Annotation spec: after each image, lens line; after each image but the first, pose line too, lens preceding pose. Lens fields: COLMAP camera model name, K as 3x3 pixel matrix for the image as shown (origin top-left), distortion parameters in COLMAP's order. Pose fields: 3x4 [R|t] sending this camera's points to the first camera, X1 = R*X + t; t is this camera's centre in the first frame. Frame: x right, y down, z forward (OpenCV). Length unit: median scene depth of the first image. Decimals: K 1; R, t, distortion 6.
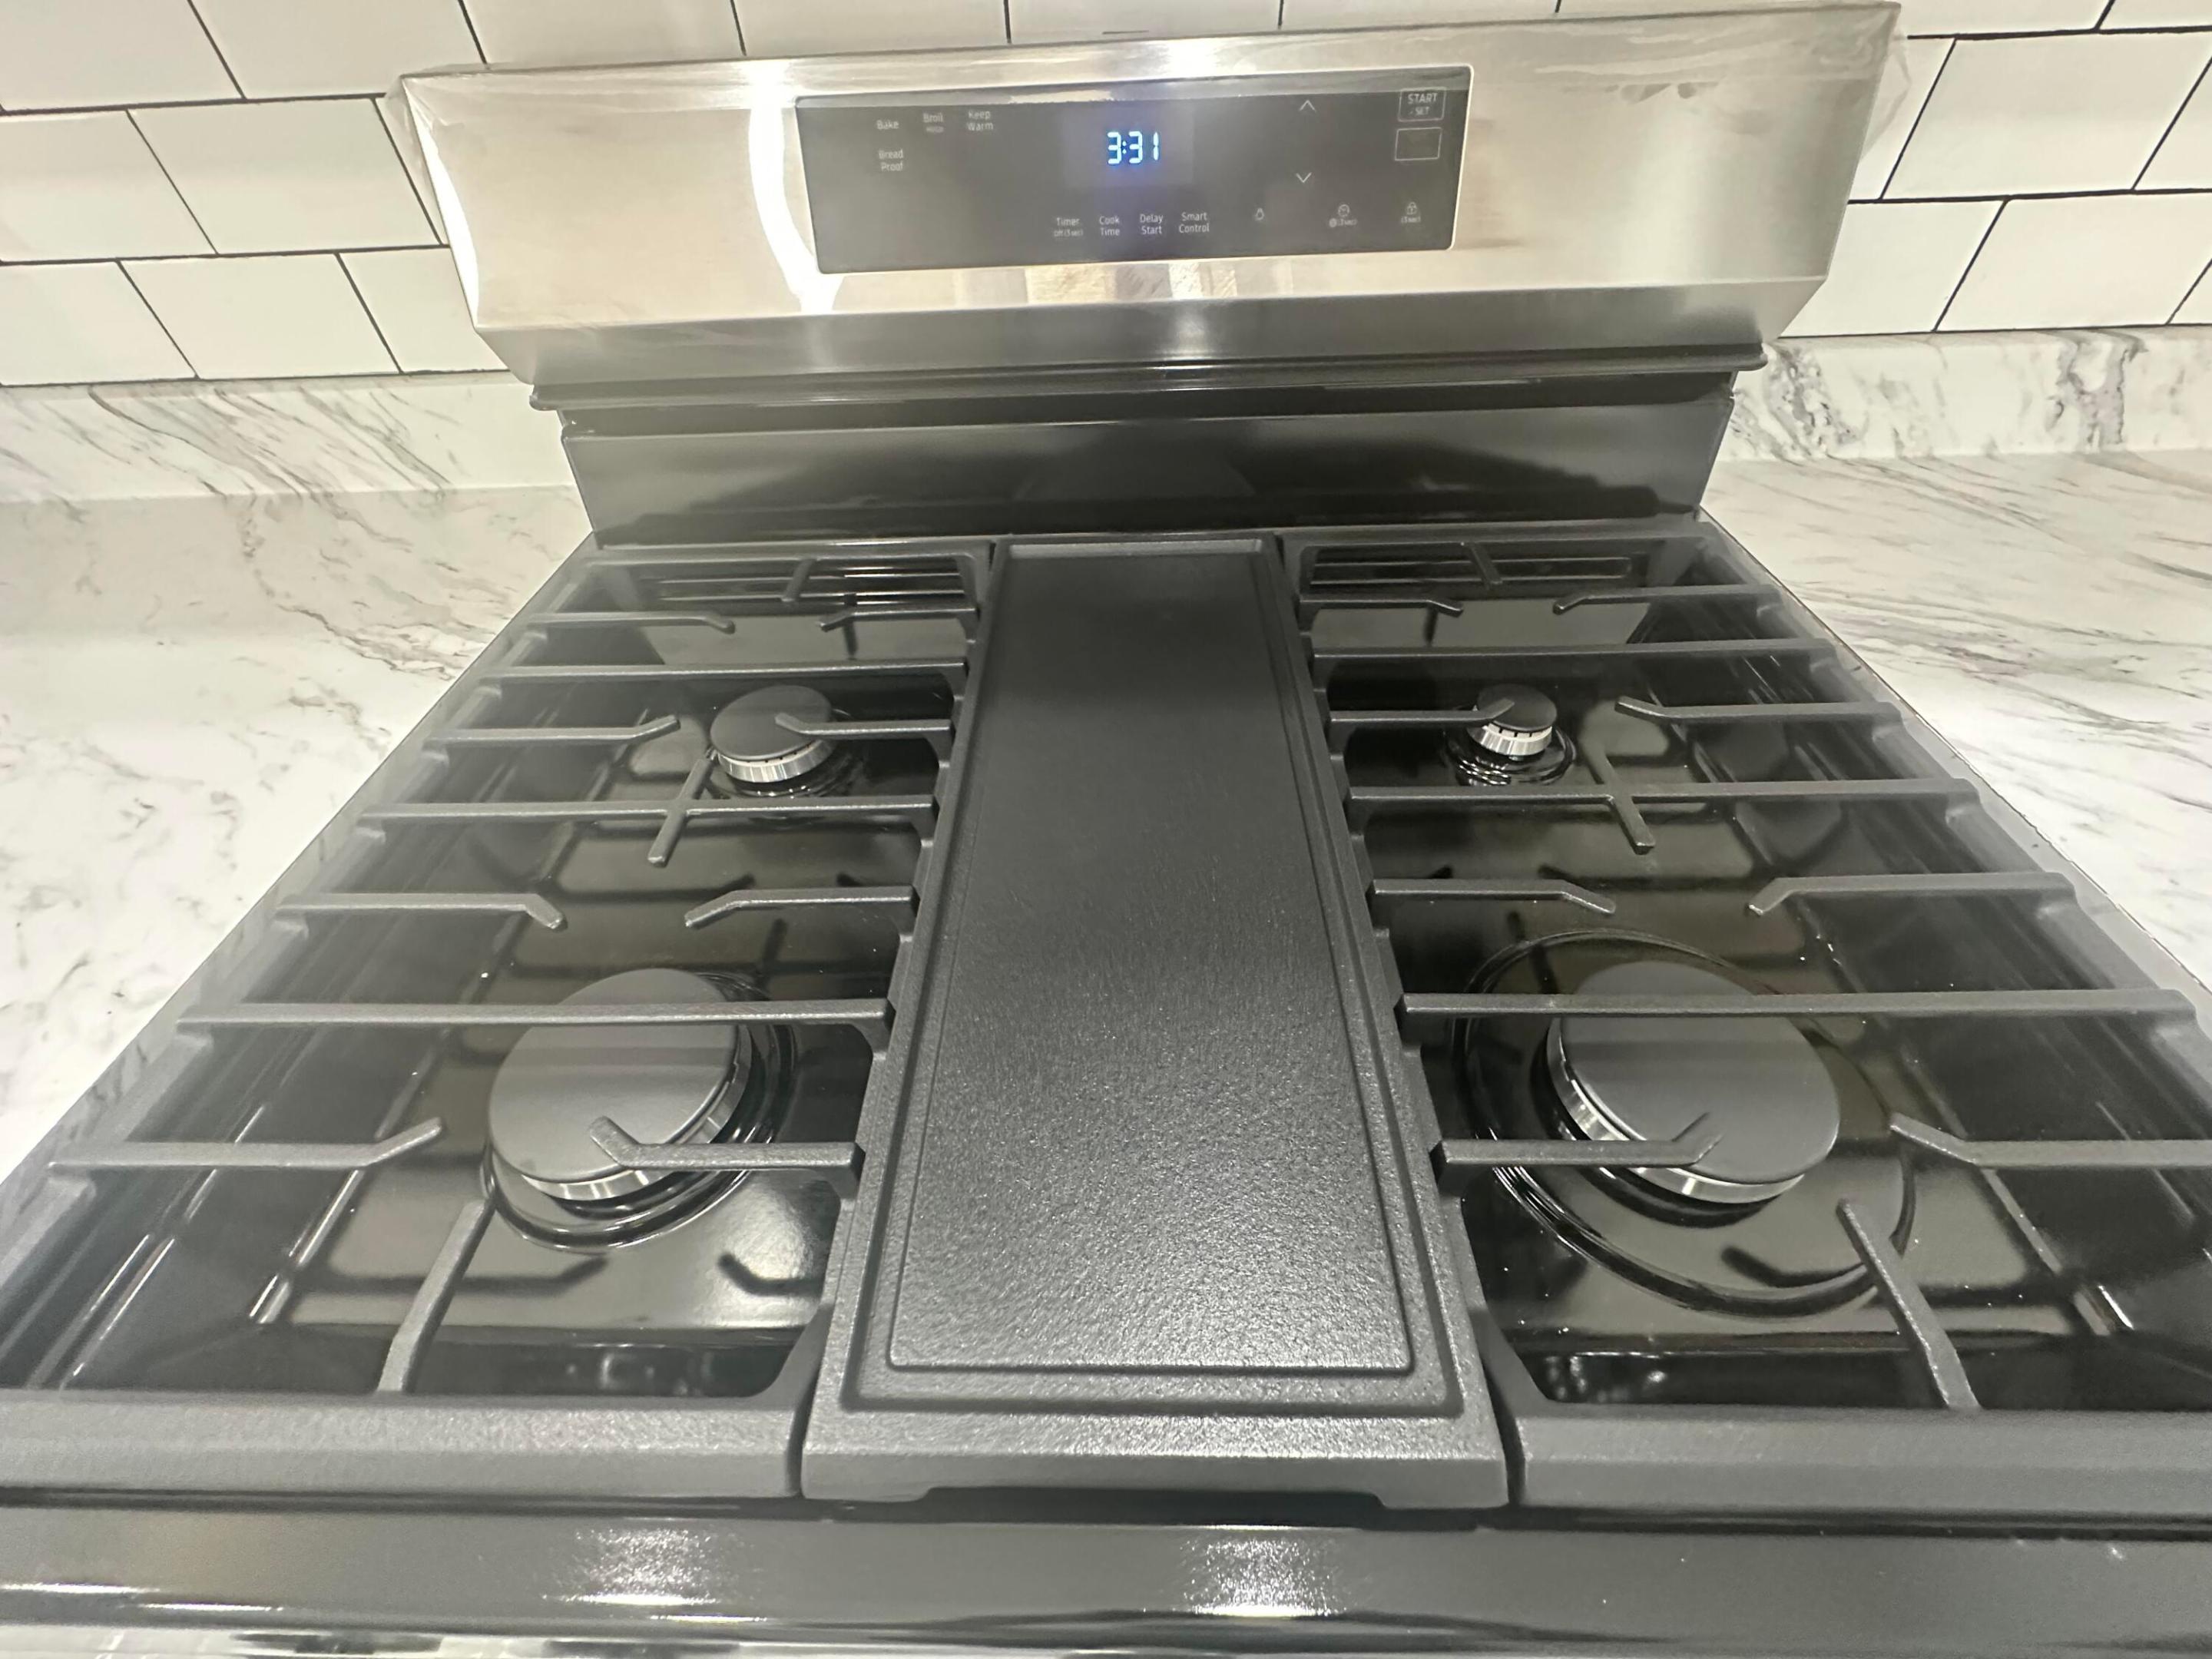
lens RADIAL K [[887.6, 0, 1100.3], [0, 887.6, 838.8], [0, 0, 1]] dist [-0.000738, 0.000192]
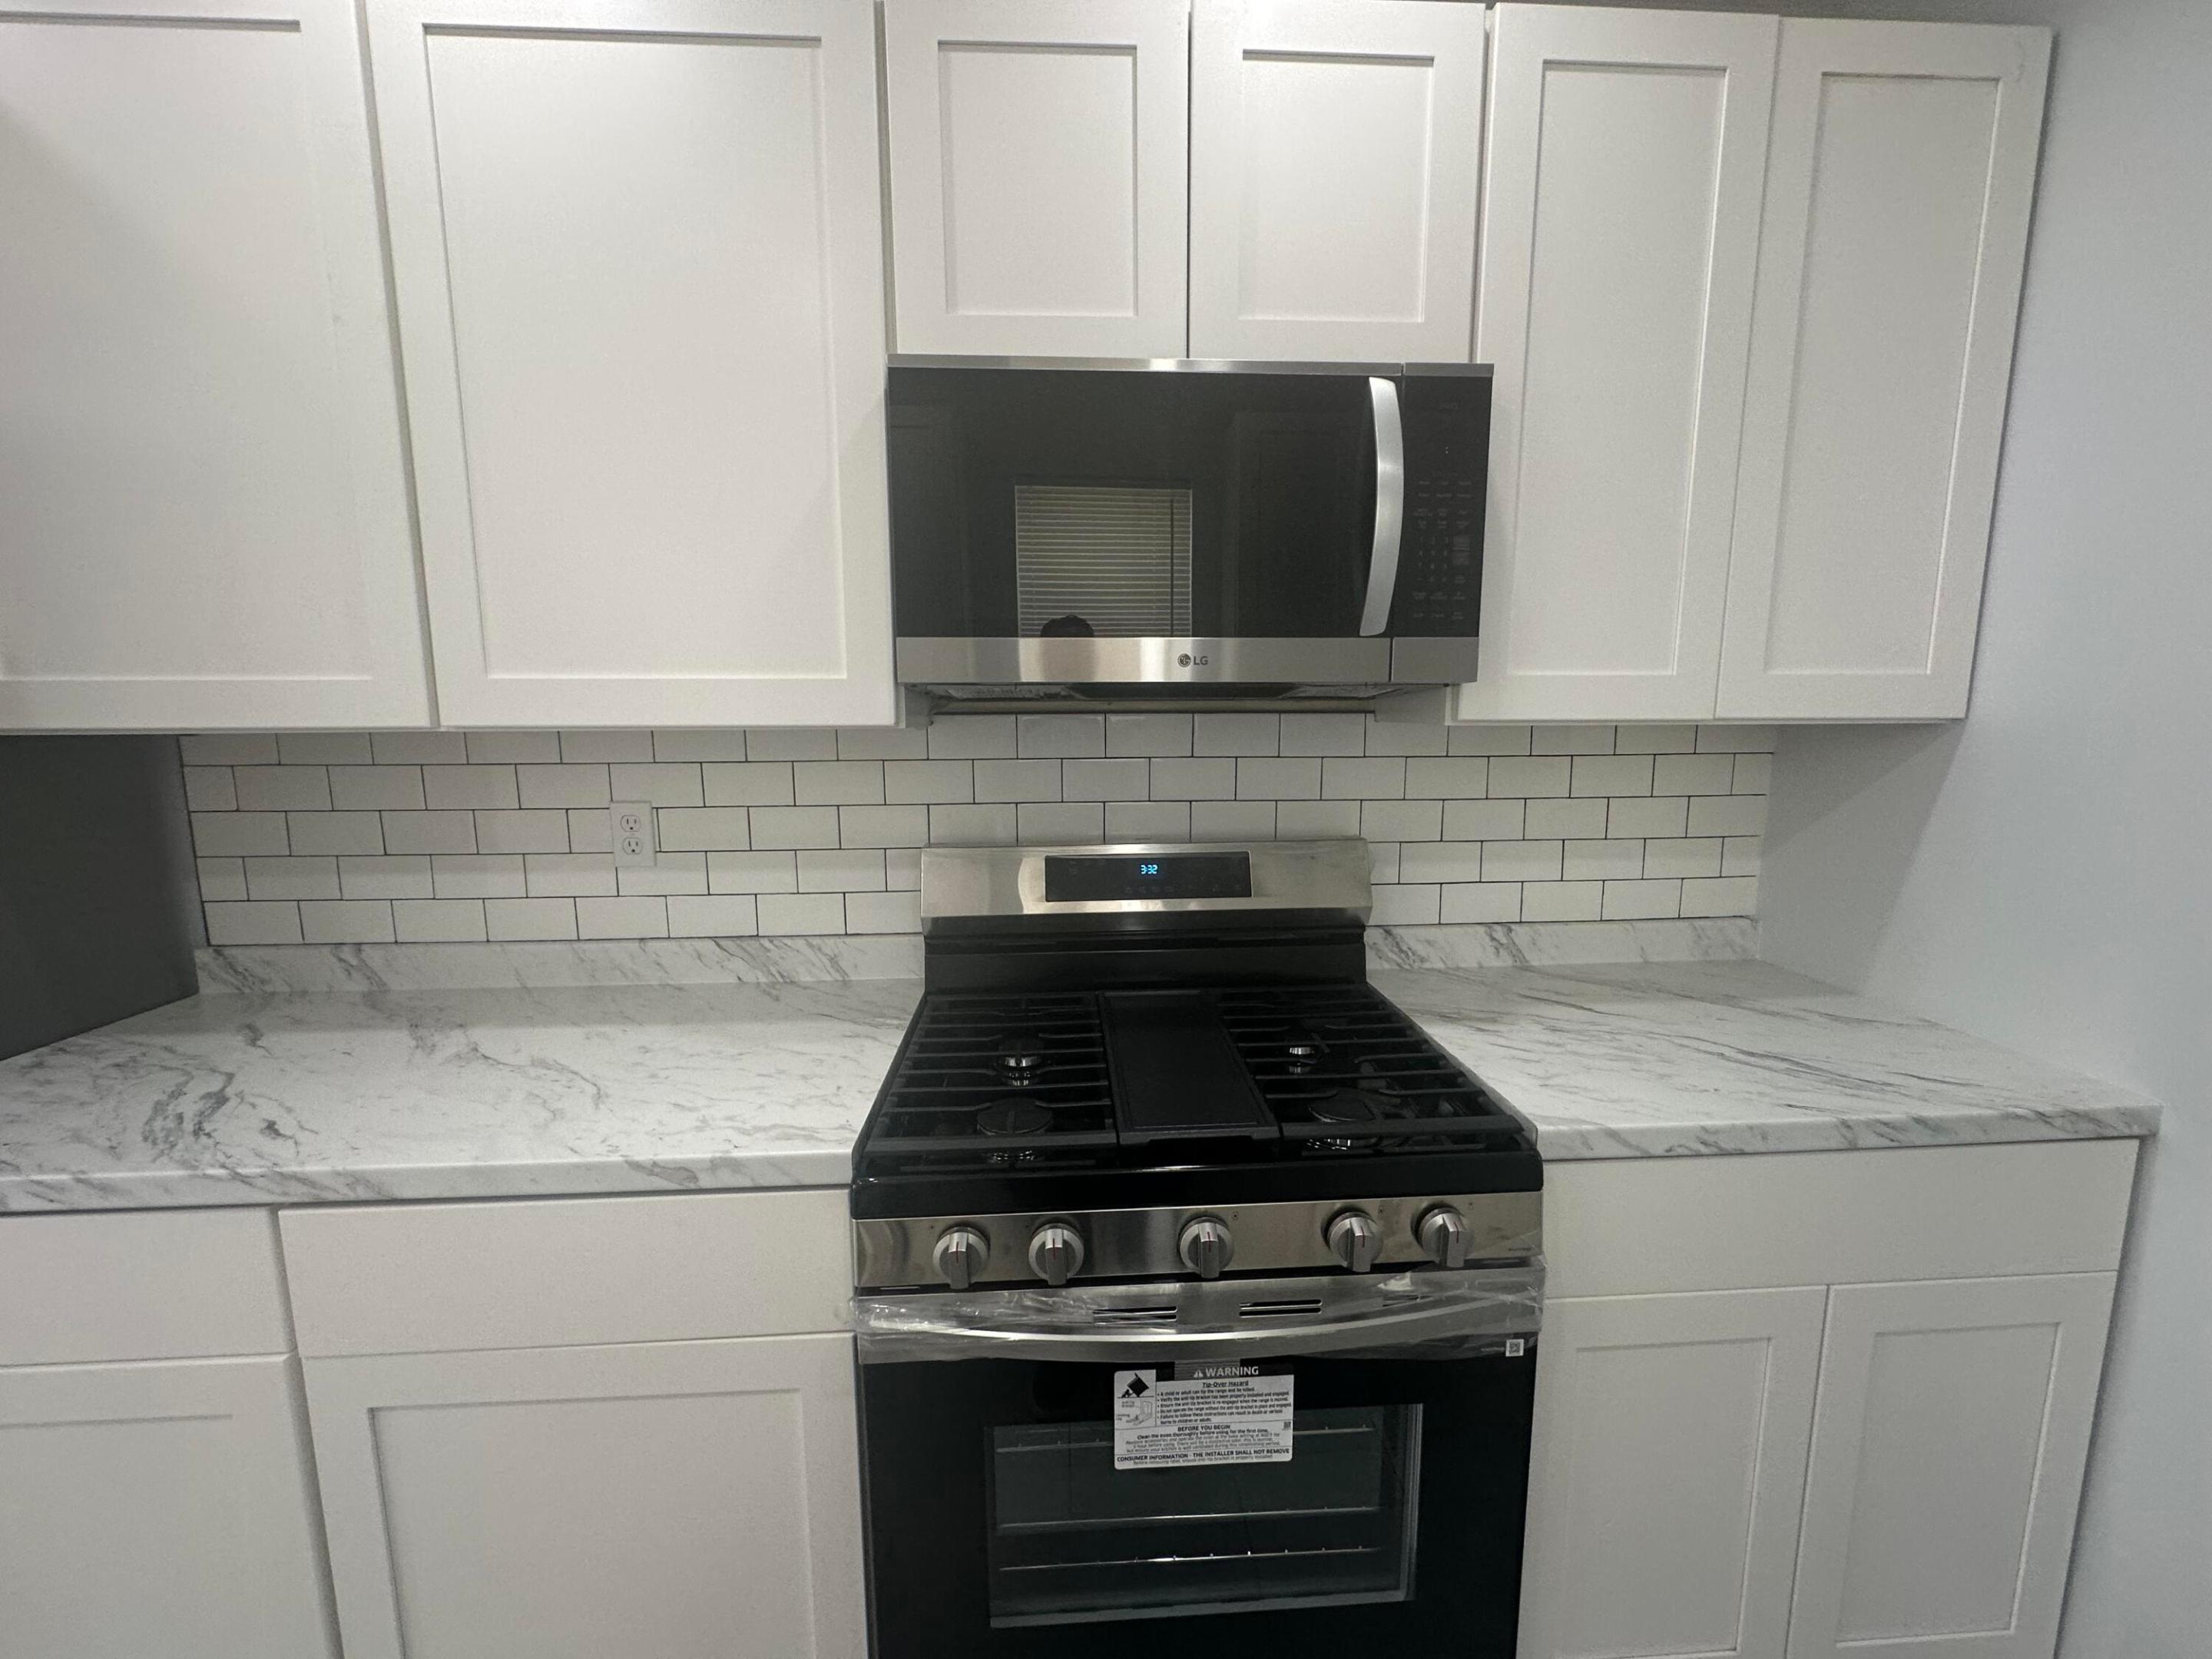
lens RADIAL K [[887.6, 0, 1100.7], [0, 887.6, 832.3], [0, 0, 1]] dist [-0.000738, 0.000192]
pose [[0.996517, 0.015559, 0.081921, -0.294101], [0.037085, 0.797228, -0.602538, 0.762786], [-0.074685, 0.603478, 0.793874, -1.183457]]
